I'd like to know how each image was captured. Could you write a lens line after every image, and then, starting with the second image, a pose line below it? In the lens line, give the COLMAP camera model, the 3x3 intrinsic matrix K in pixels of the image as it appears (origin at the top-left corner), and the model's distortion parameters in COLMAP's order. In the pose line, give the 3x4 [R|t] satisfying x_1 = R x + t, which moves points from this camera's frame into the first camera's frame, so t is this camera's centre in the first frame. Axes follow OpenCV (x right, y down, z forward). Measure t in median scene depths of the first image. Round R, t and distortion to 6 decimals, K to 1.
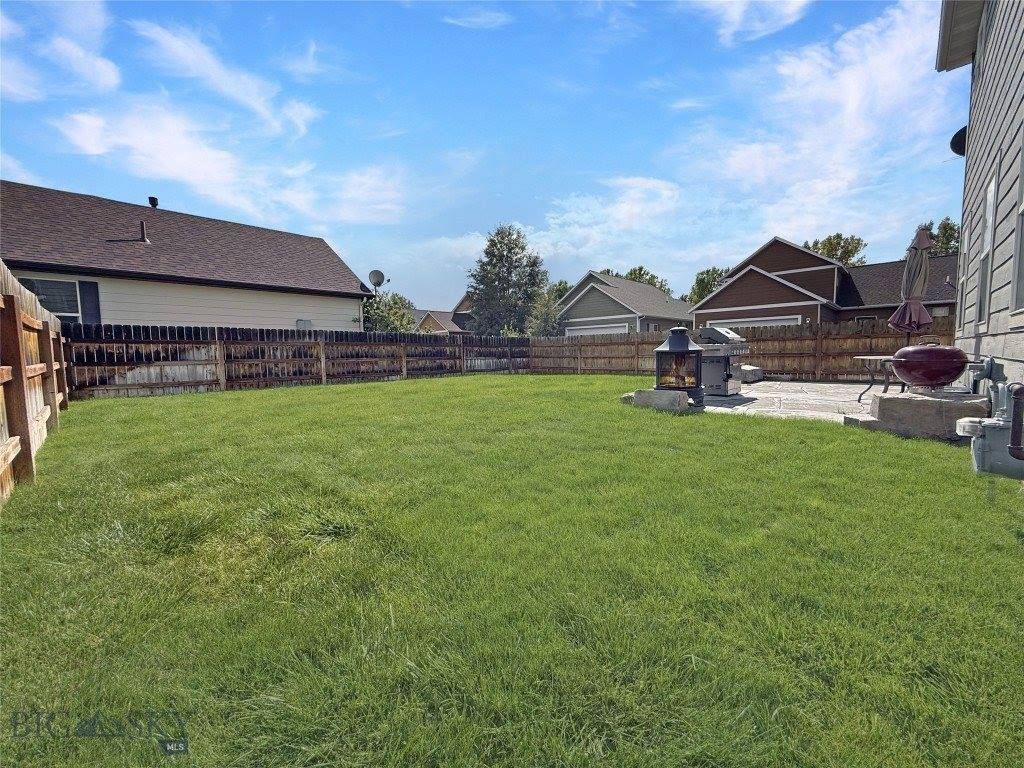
lens RADIAL K [[404.3, 0, 512.0], [0, 404.3, 384.0], [0, 0, 1]] dist [-0.000347, 0.000389]
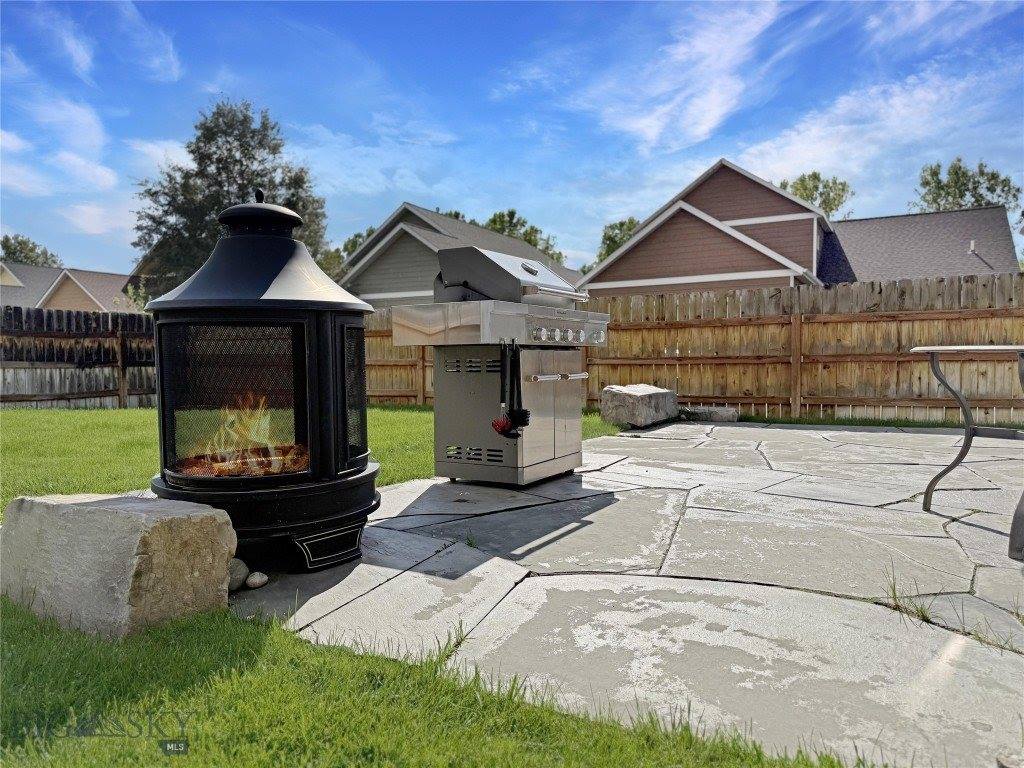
lens RADIAL K [[720.2, 0, 512.0], [0, 720.2, 384.0], [0, 0, 1]] dist [0.082409, -0.109656]
pose [[0.960943, 0.003245, 0.276726, 0.065688], [0.011162, 0.998663, -0.050473, -0.002816], [-0.276520, 0.051590, 0.959622, 0.088057]]
